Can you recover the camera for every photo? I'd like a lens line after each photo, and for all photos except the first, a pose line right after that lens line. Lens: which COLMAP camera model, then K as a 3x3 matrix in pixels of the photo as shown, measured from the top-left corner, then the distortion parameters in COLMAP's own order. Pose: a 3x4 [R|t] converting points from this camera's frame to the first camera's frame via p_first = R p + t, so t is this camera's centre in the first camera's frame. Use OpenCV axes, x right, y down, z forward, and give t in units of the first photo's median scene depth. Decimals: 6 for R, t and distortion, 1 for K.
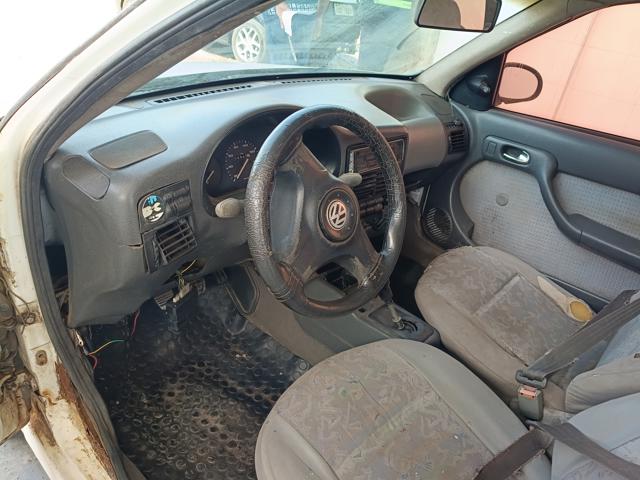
lens RADIAL K [[488.4, 0, 322.5], [0, 488.4, 239.2], [0, 0, 1]] dist [0.023422, -0.066951]
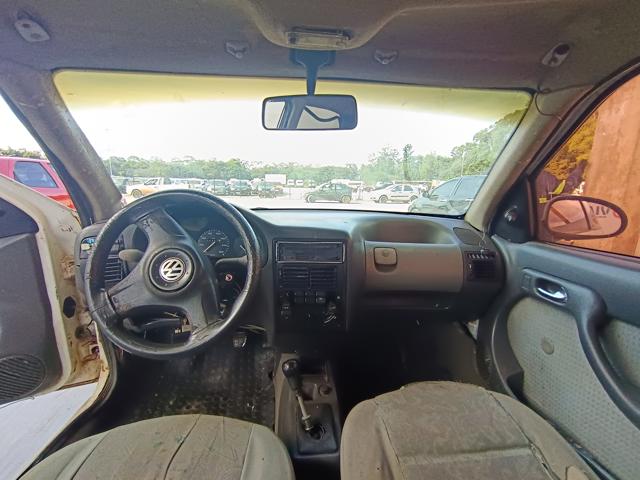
lens RADIAL K [[294.3, 0, 322.9], [0, 294.3, 241.0], [0, 0, 1]] dist [-0.002862, -0.000403]
pose [[0.730325, 0.018208, -0.682857, 0.488498], [-0.269801, 0.926058, -0.263863, -0.013604], [0.627561, 0.376941, 0.681236, 0.415670]]
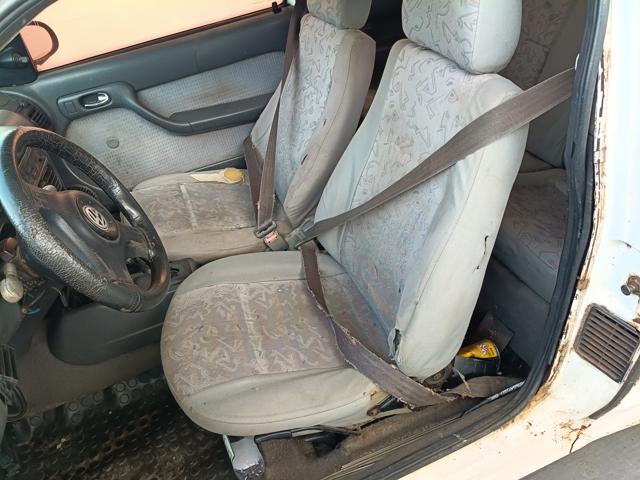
lens RADIAL K [[488.4, 0, 322.5], [0, 488.4, 239.2], [0, 0, 1]] dist [0.023422, -0.066951]
pose [[0.430893, -0.674777, 0.599172, -0.236904], [0.591078, 0.712759, 0.377625, -0.073483], [-0.681878, 0.191441, 0.705969, -0.005761]]
